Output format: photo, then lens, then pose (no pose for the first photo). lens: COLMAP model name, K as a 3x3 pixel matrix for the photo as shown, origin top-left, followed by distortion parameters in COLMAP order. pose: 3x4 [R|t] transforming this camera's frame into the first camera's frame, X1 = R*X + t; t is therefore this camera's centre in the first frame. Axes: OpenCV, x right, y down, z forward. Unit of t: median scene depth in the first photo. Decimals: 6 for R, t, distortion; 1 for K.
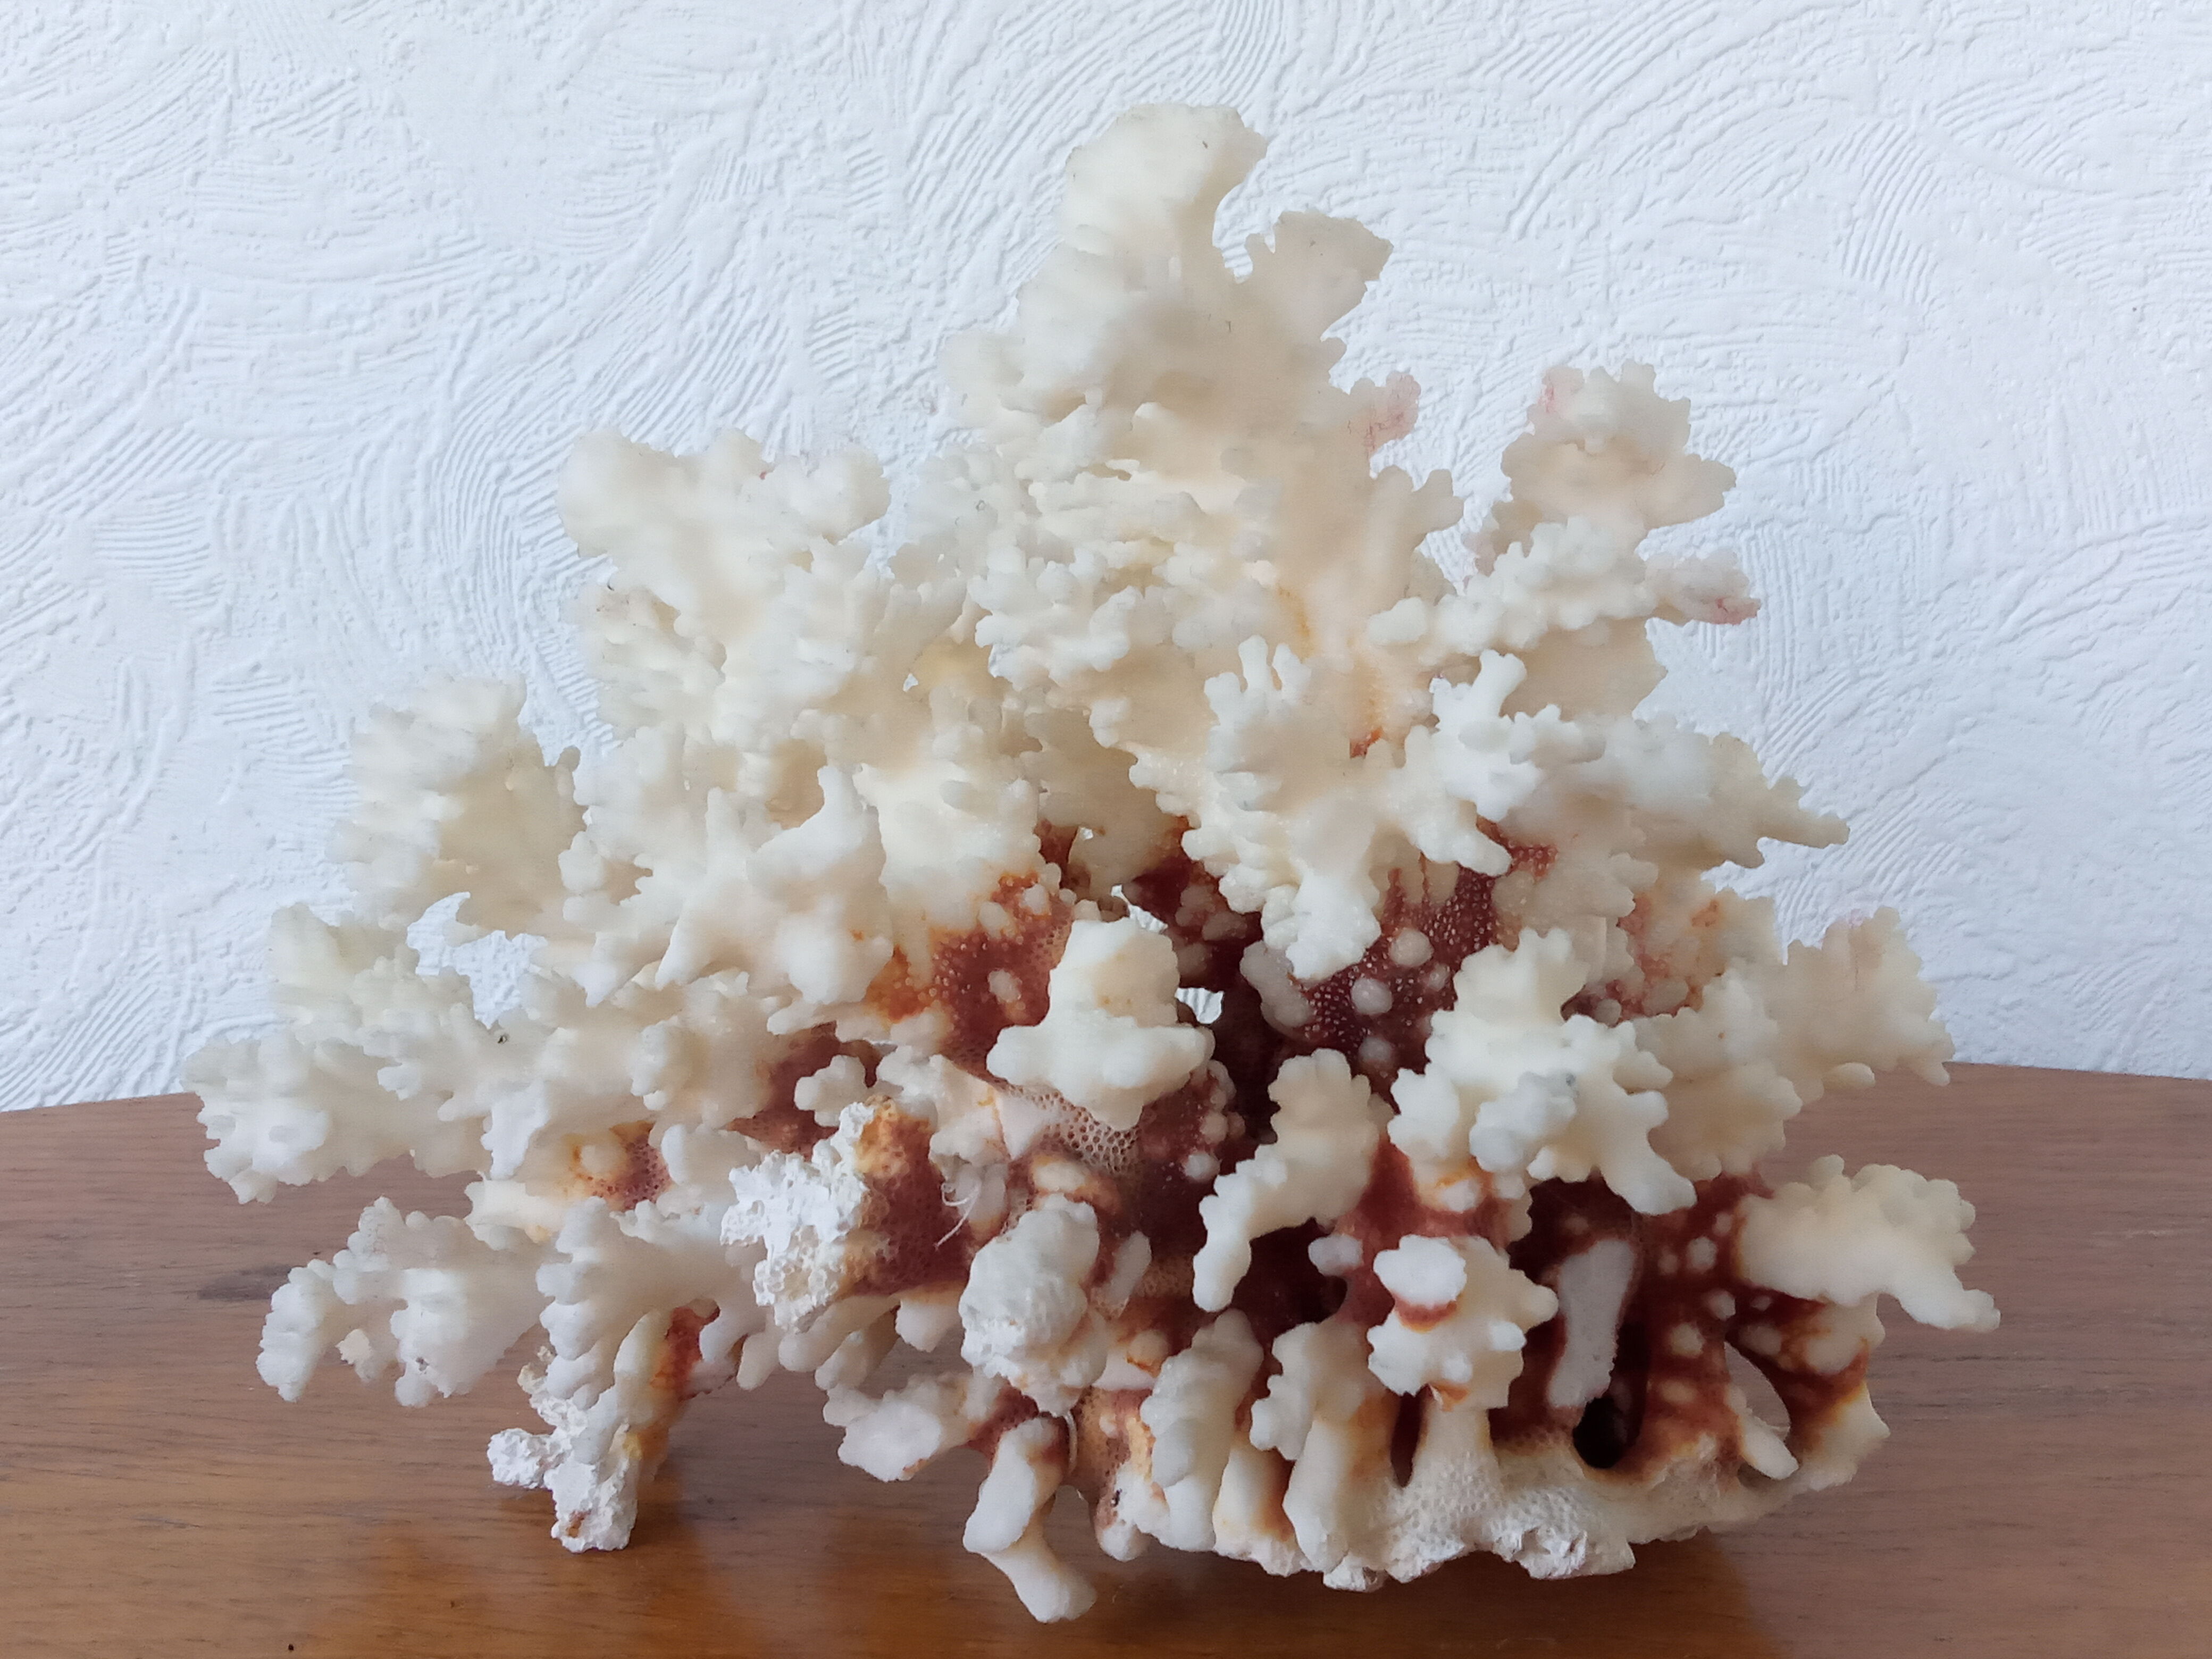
lens RADIAL K [[2830.5, 0, 1116.6], [0, 2830.5, 740.3], [0, 0, 1]] dist [0.027104, 0.000000]
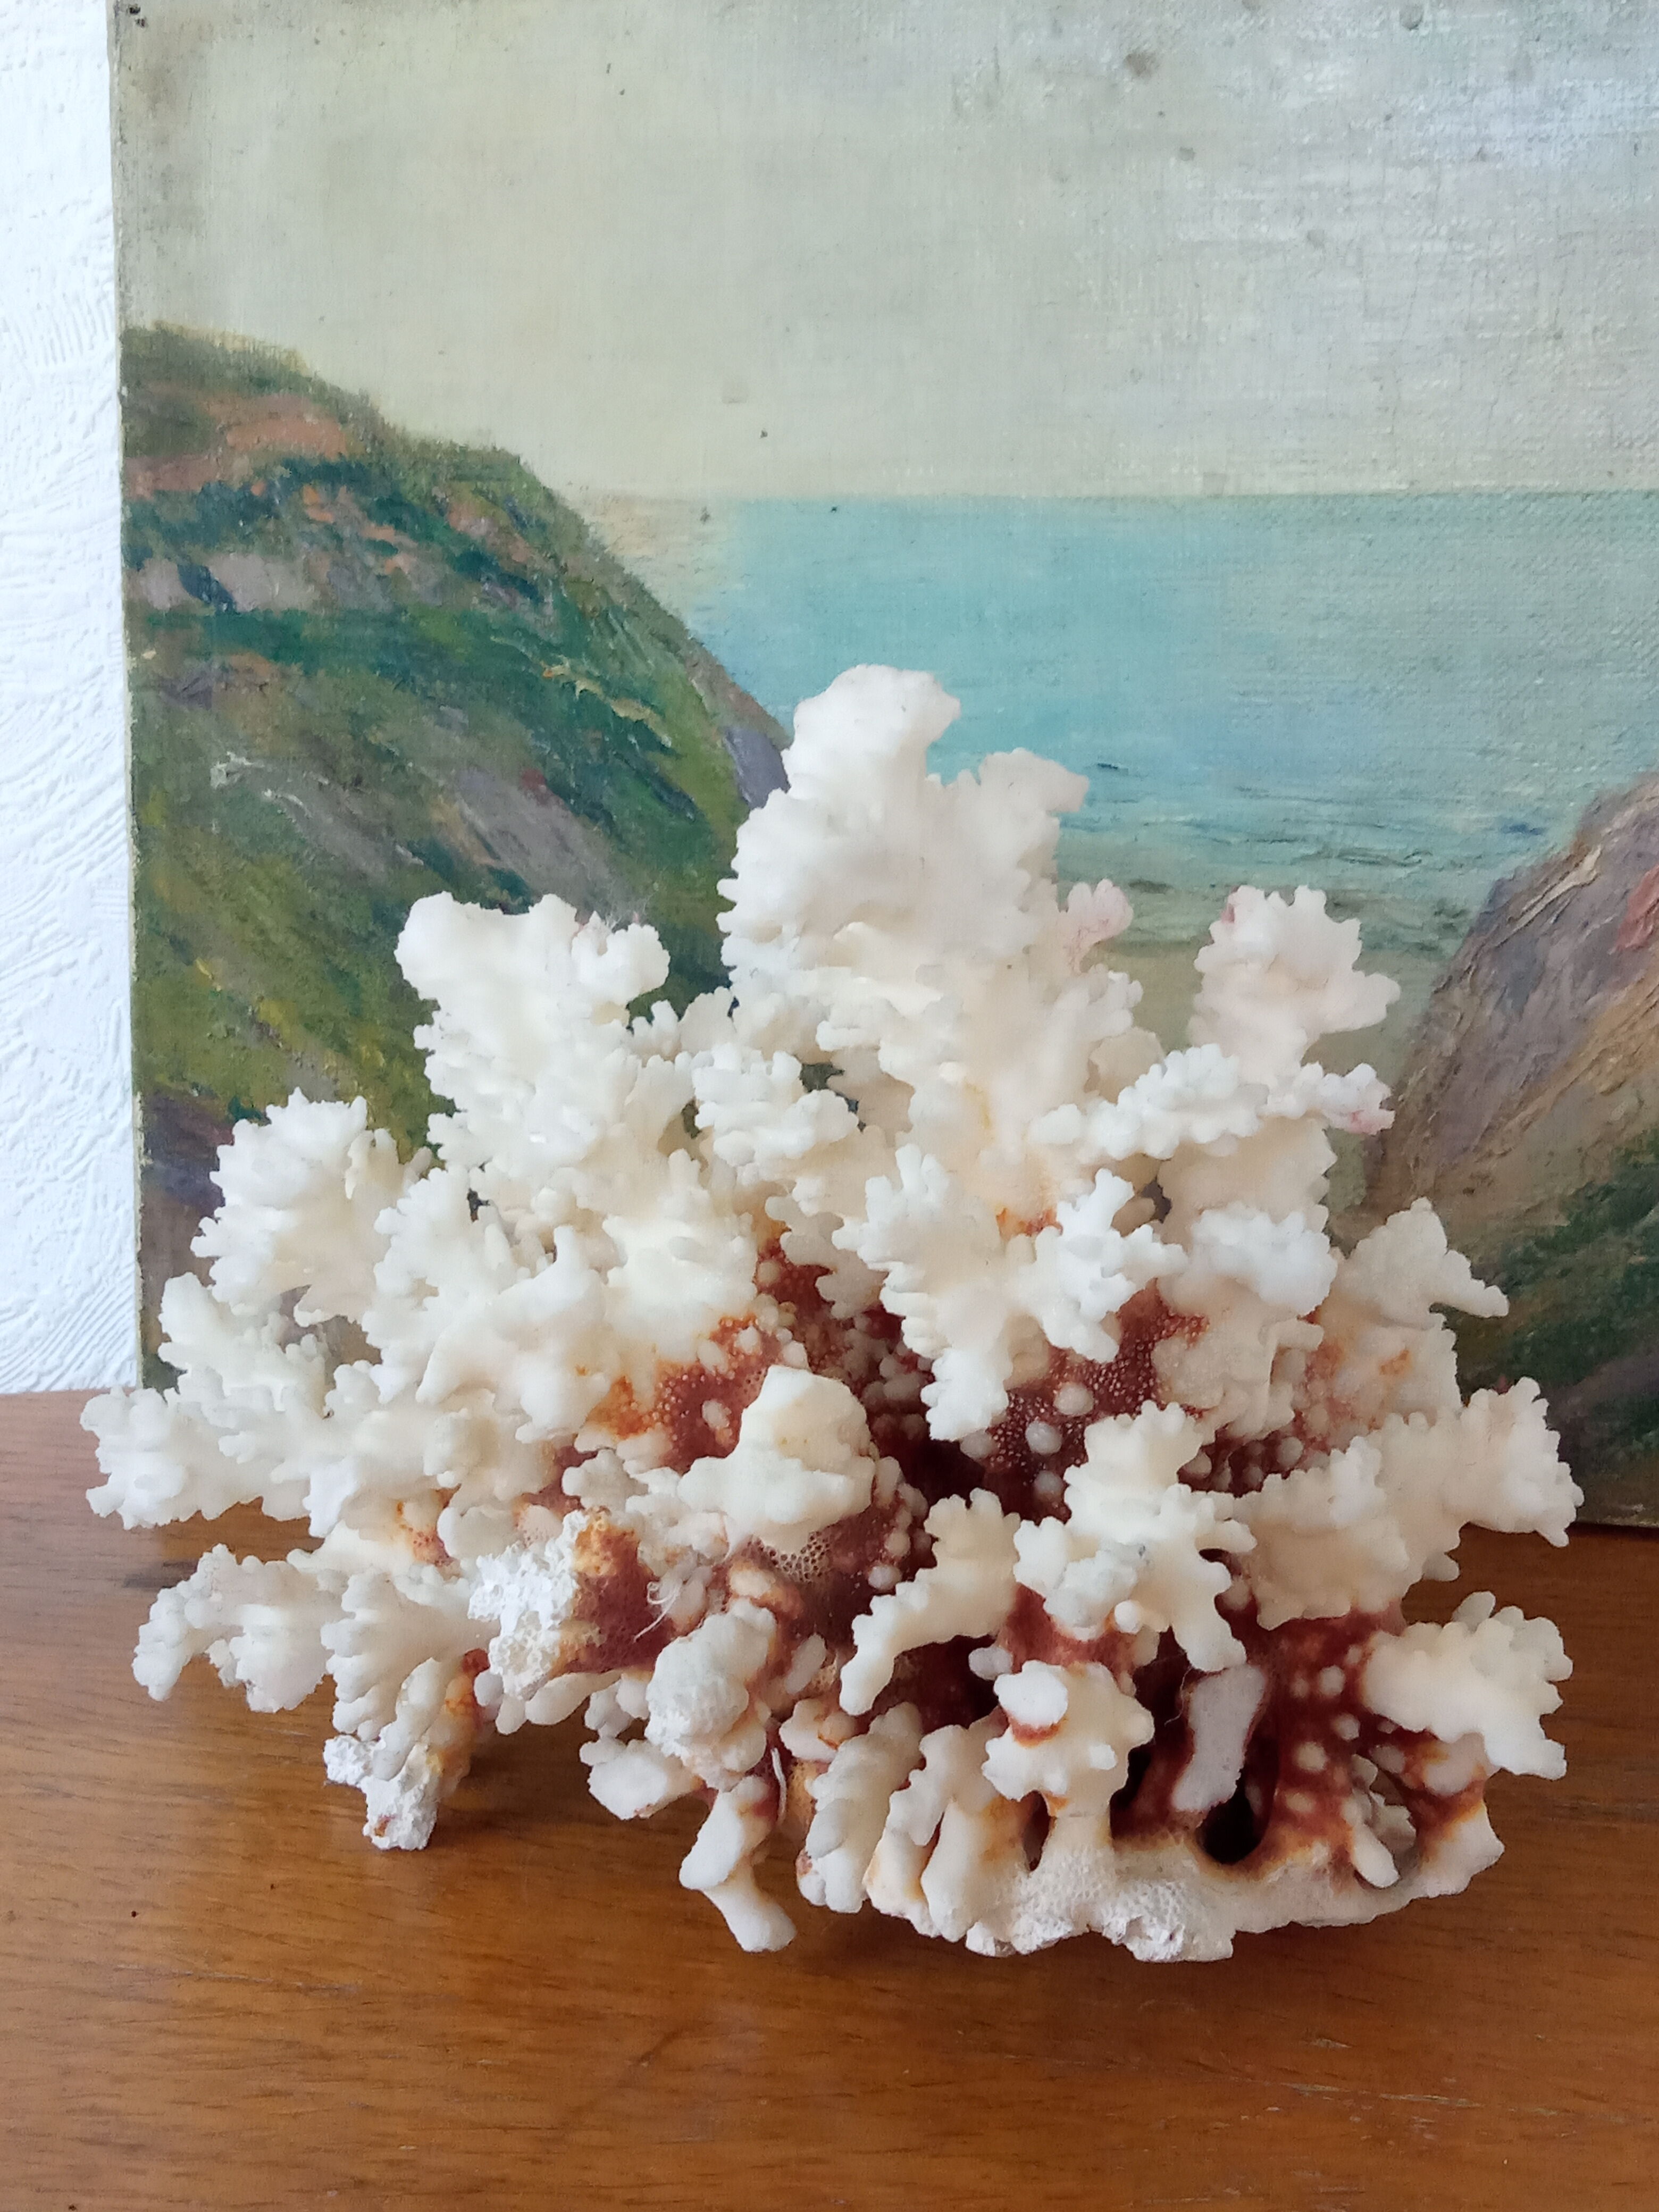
lens RADIAL K [[2830.5, 0, 846.7], [0, 2830.5, 1039.0], [0, 0, 1]] dist [0.027104, 0.000000]
pose [[0.989710, 0.045226, -0.135756, 0.161187], [-0.041381, 0.998662, 0.031014, -0.103650], [0.136977, -0.025078, 0.990257, -0.140748]]
